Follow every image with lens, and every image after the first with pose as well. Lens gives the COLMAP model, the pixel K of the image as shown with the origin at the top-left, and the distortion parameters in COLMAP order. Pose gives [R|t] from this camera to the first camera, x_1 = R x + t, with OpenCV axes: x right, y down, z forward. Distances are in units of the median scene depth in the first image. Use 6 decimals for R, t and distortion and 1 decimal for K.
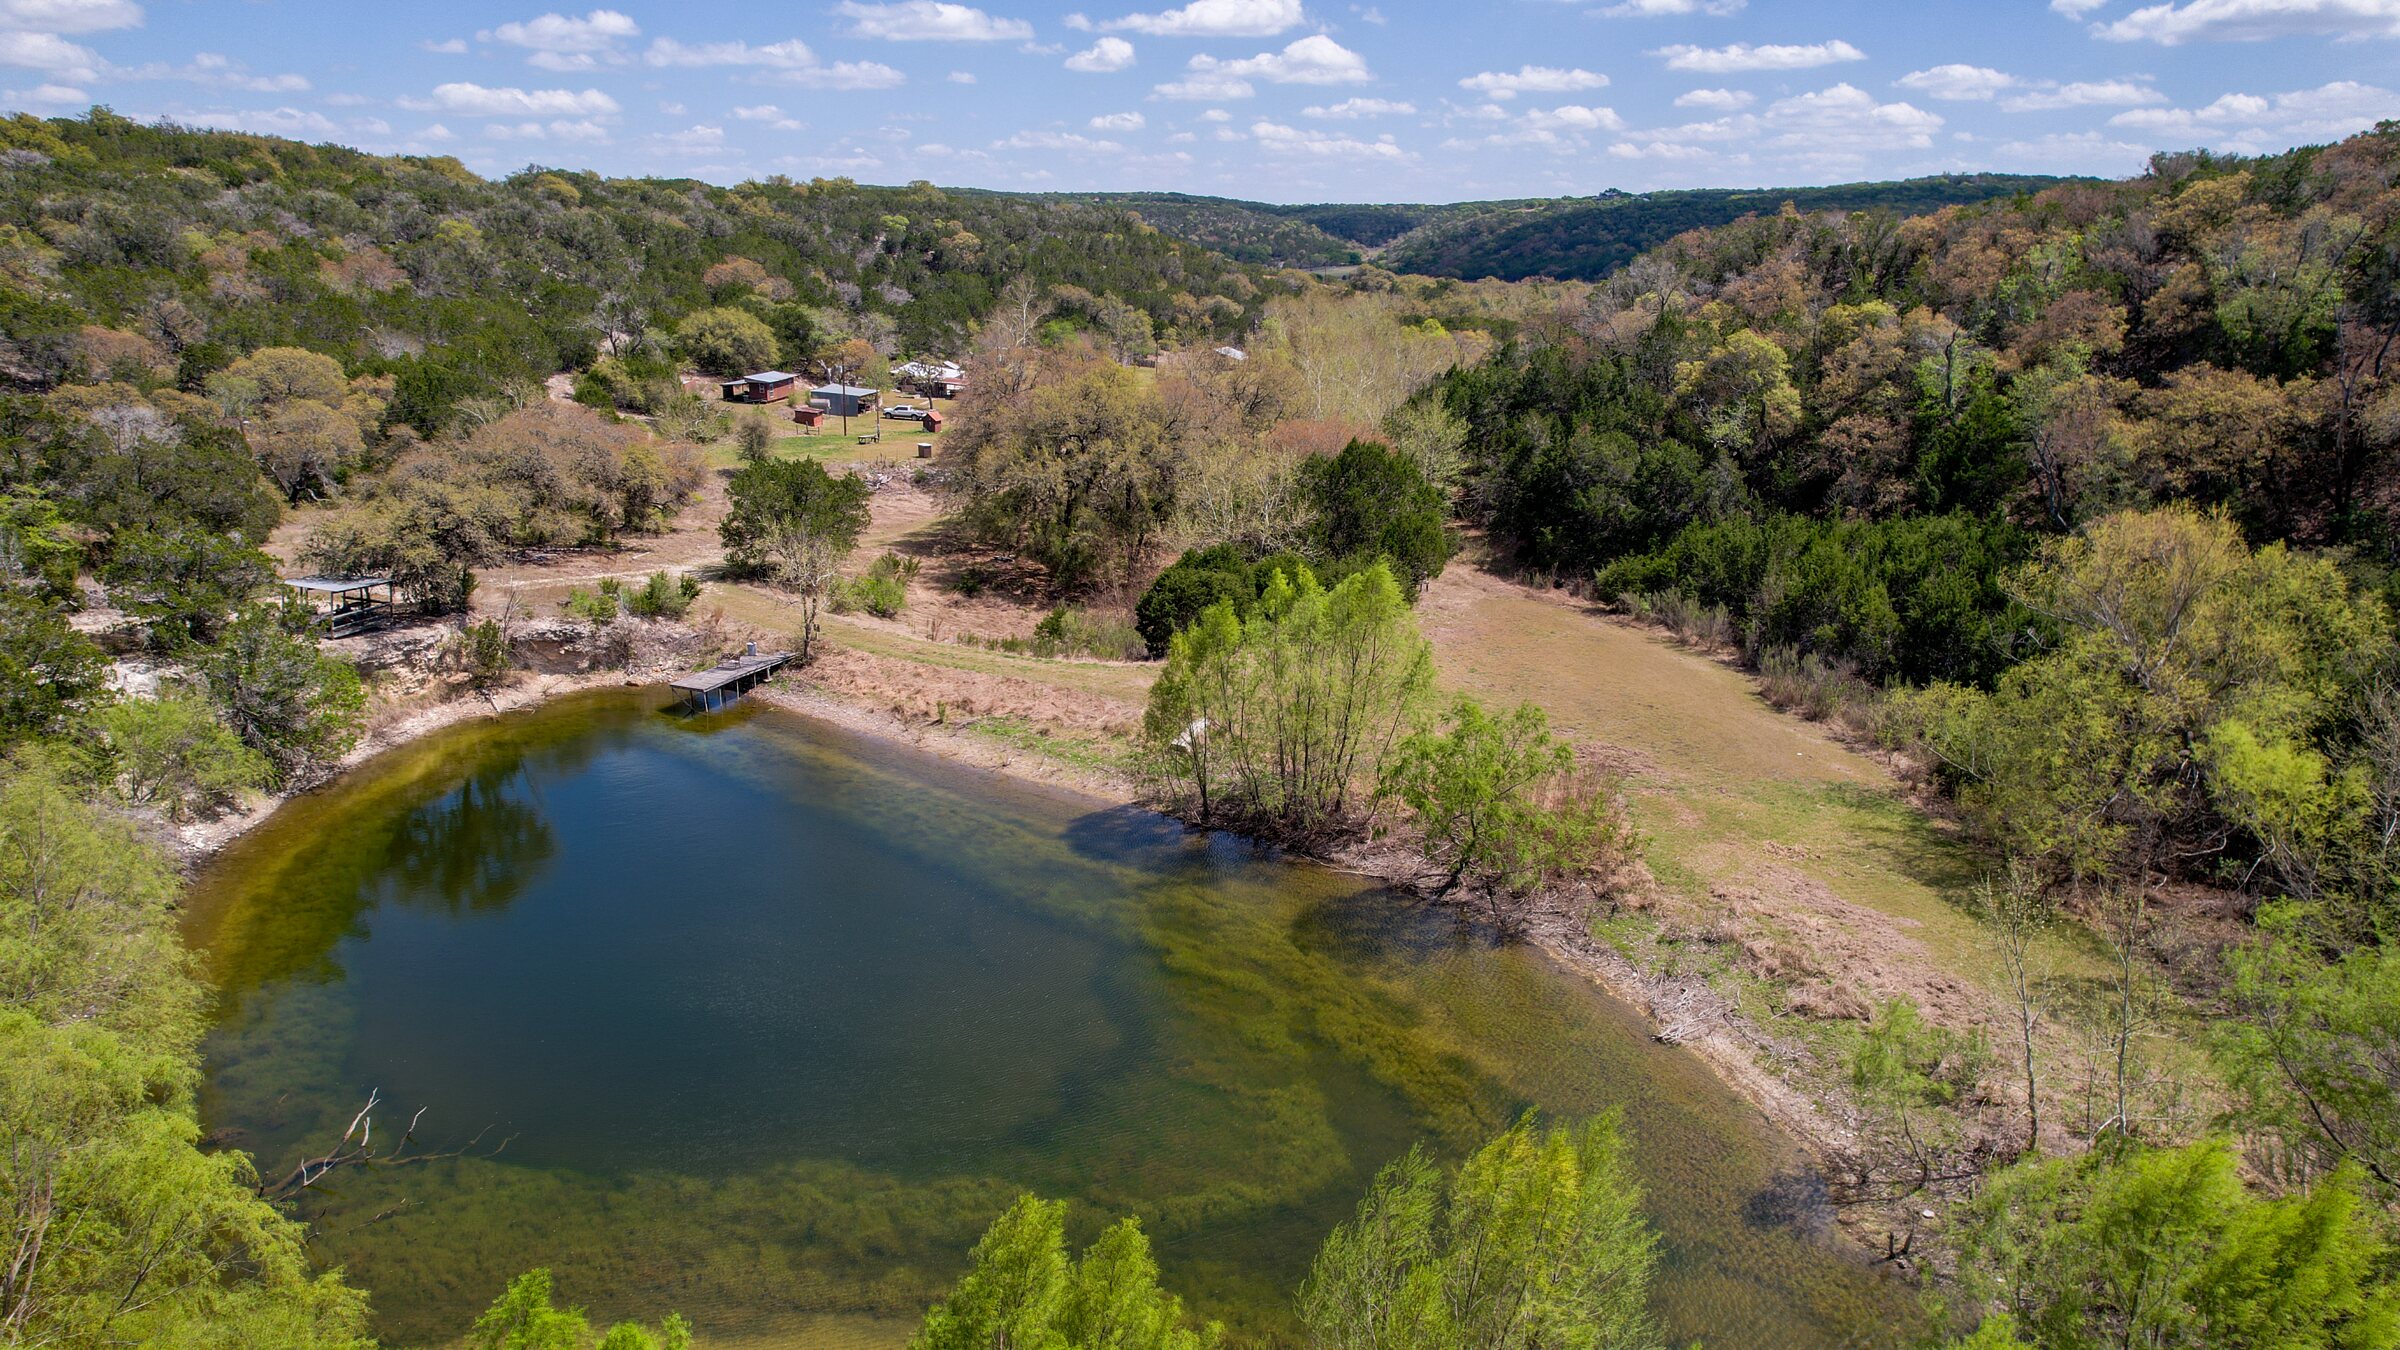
lens RADIAL K [[1550.4, 0, 1200.0], [0, 1550.4, 675.0], [0, 0, 1]] dist [-0.045177, 0.002007]
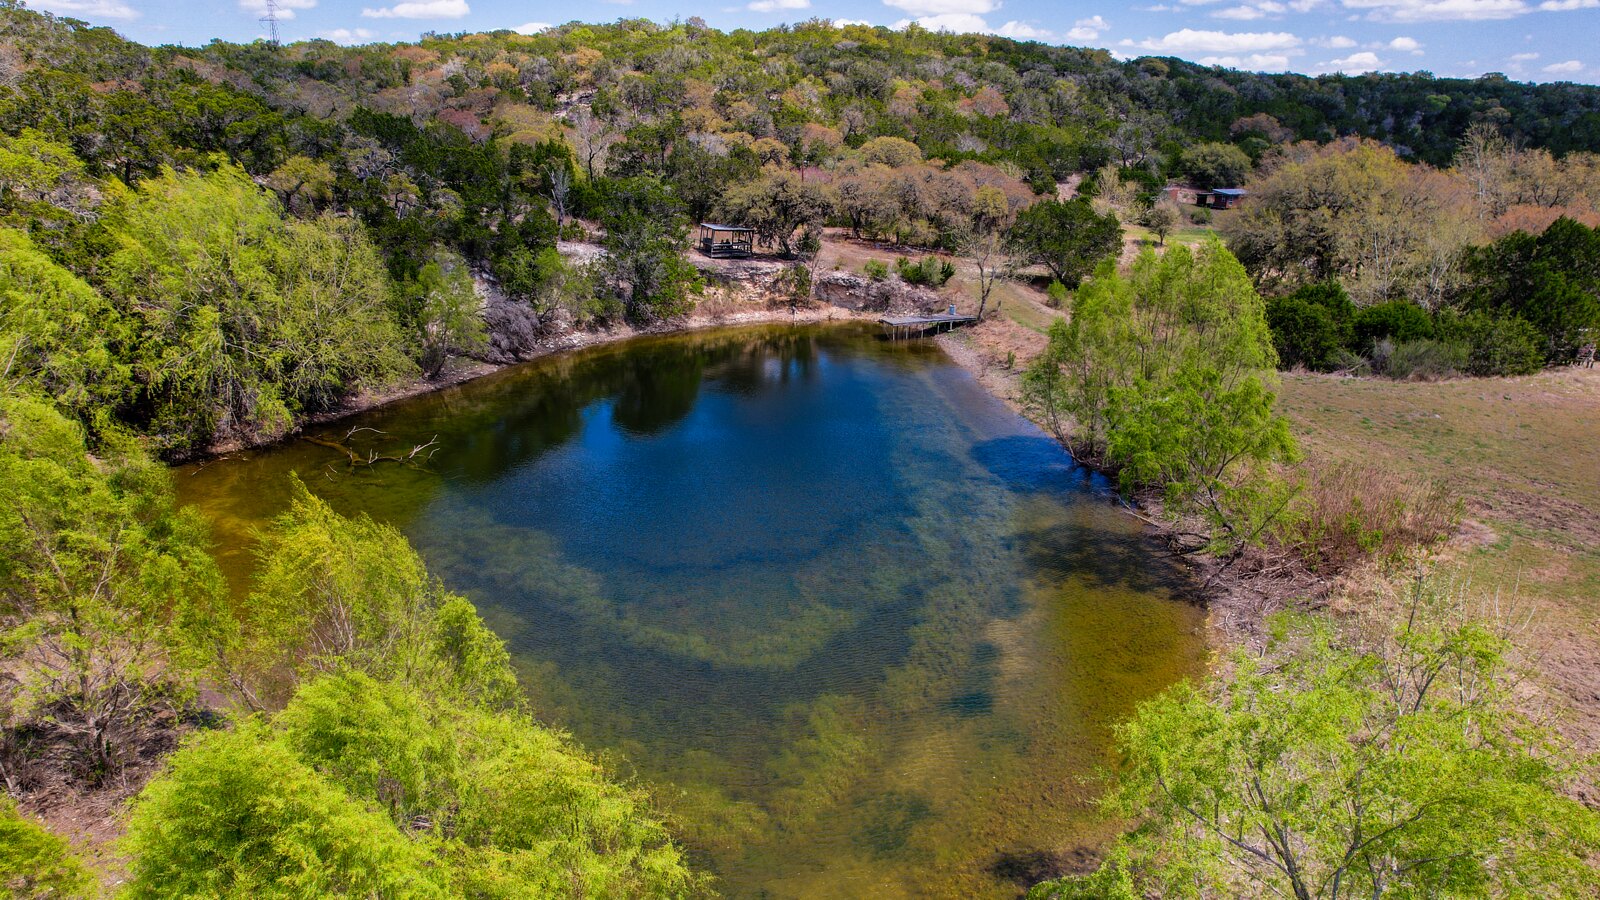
lens RADIAL K [[1033.6, 0, 800.0], [0, 1033.6, 450.0], [0, 0, 1]] dist [-0.045177, 0.002007]
pose [[0.684487, 0.218994, -0.695355, 0.310056], [-0.209828, 0.972635, 0.099771, 0.044301], [0.698176, 0.077613, 0.711707, 0.240827]]
